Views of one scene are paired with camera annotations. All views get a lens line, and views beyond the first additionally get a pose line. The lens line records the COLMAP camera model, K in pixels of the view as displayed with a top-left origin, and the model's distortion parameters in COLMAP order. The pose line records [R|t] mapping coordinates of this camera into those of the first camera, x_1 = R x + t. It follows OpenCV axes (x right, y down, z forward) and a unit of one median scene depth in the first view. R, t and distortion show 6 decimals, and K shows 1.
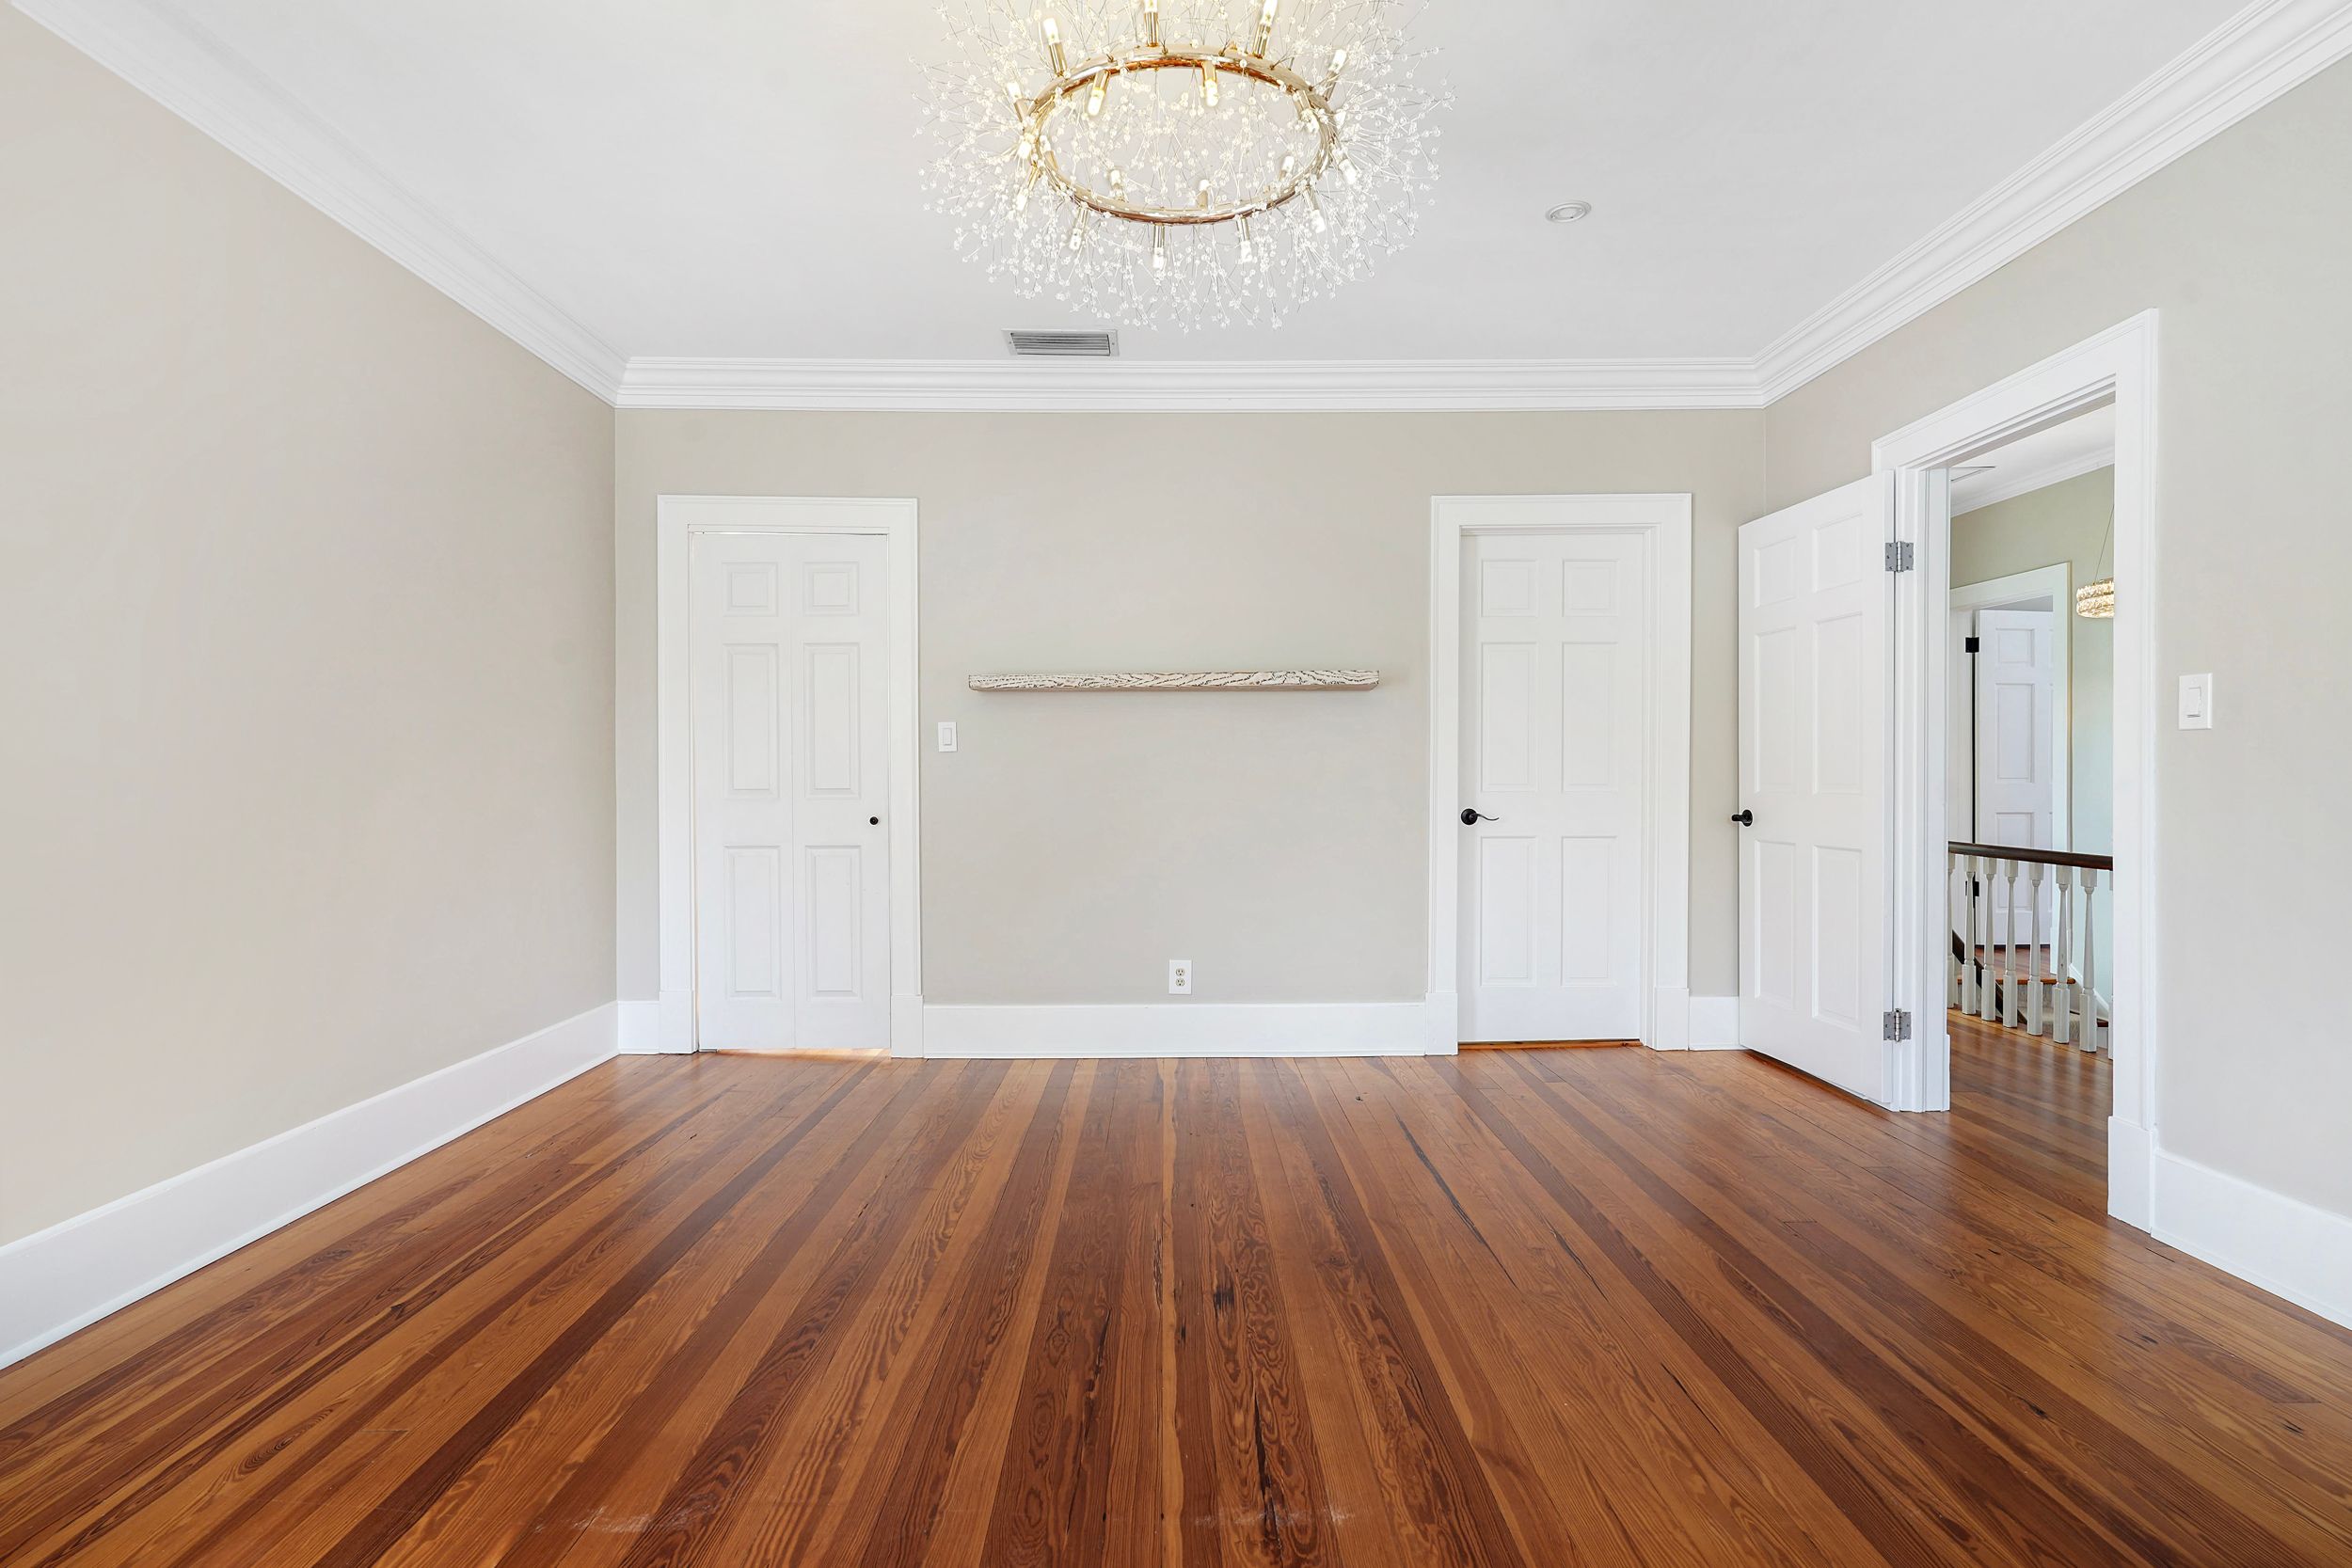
lens RADIAL K [[1139.8, 0, 1177.0], [0, 1139.8, 782.6], [0, 0, 1]] dist [-0.011528, 0.006524]
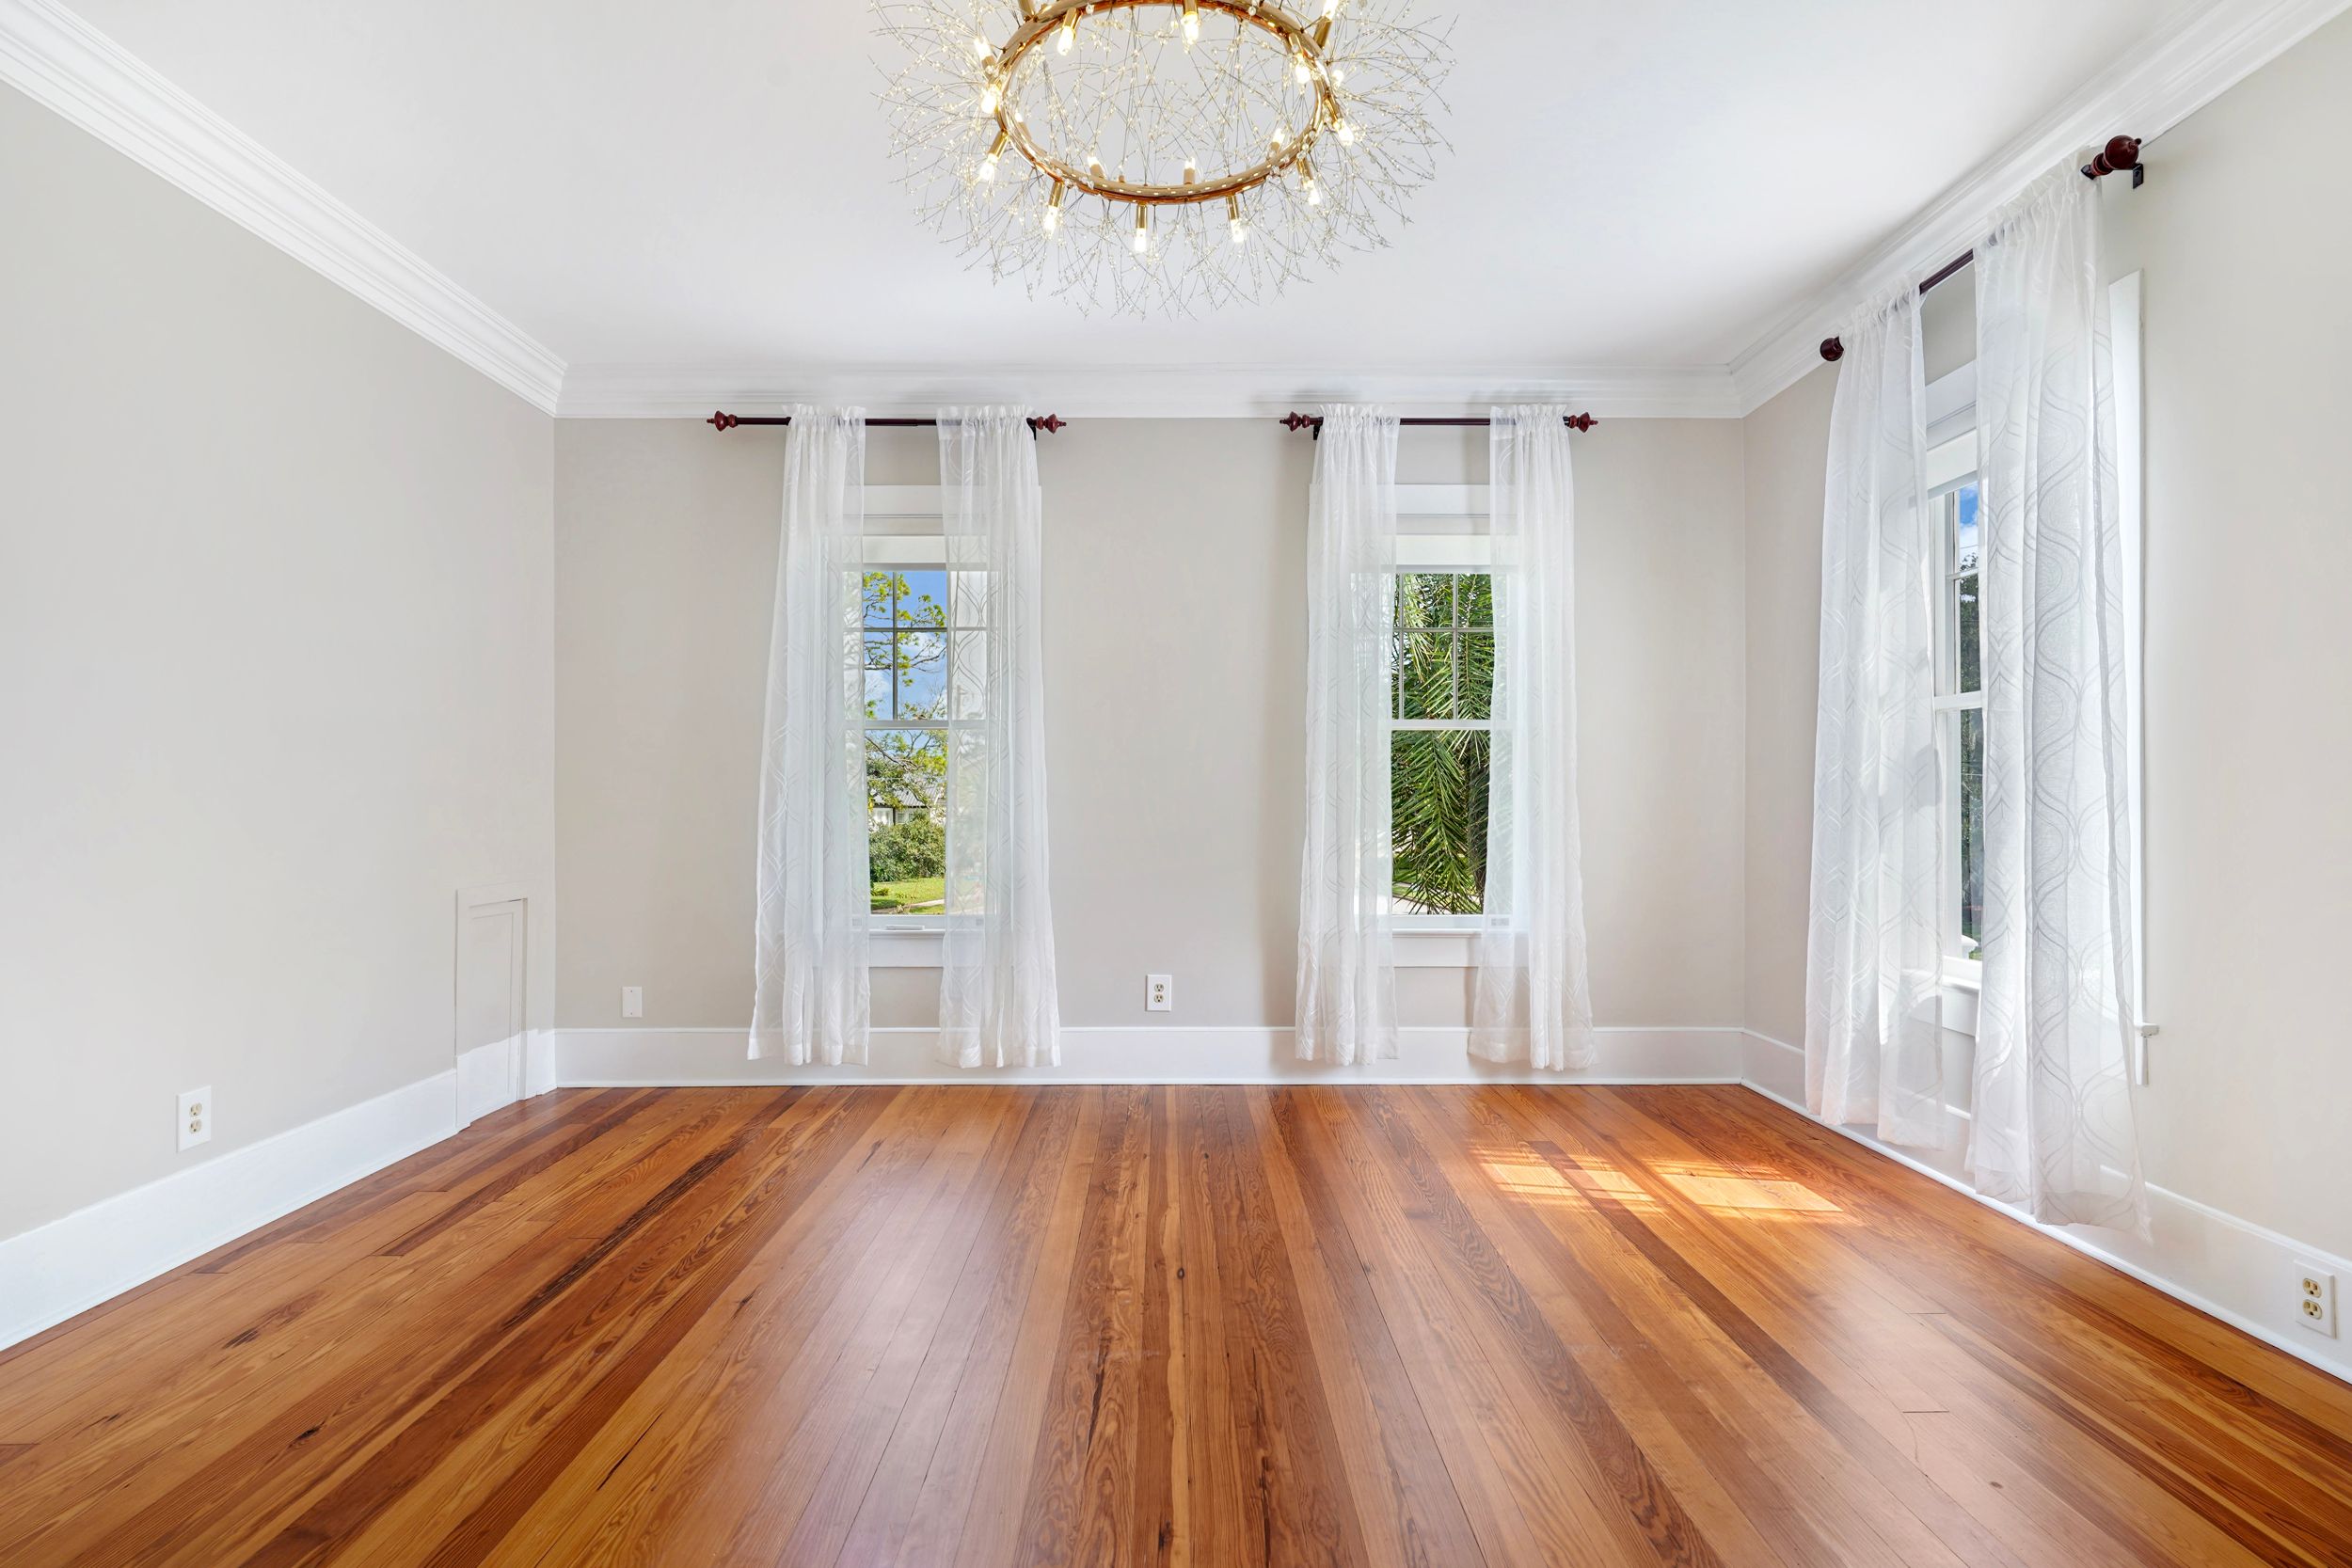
lens RADIAL K [[1139.8, 0, 1175.4], [0, 1139.8, 785.9], [0, 0, 1]] dist [-0.011528, 0.006524]
pose [[-0.999986, 0.003413, 0.003978, -0.009236], [0.003389, 0.999976, -0.006039, -0.006214], [-0.003998, -0.006026, -0.999974, 2.042777]]
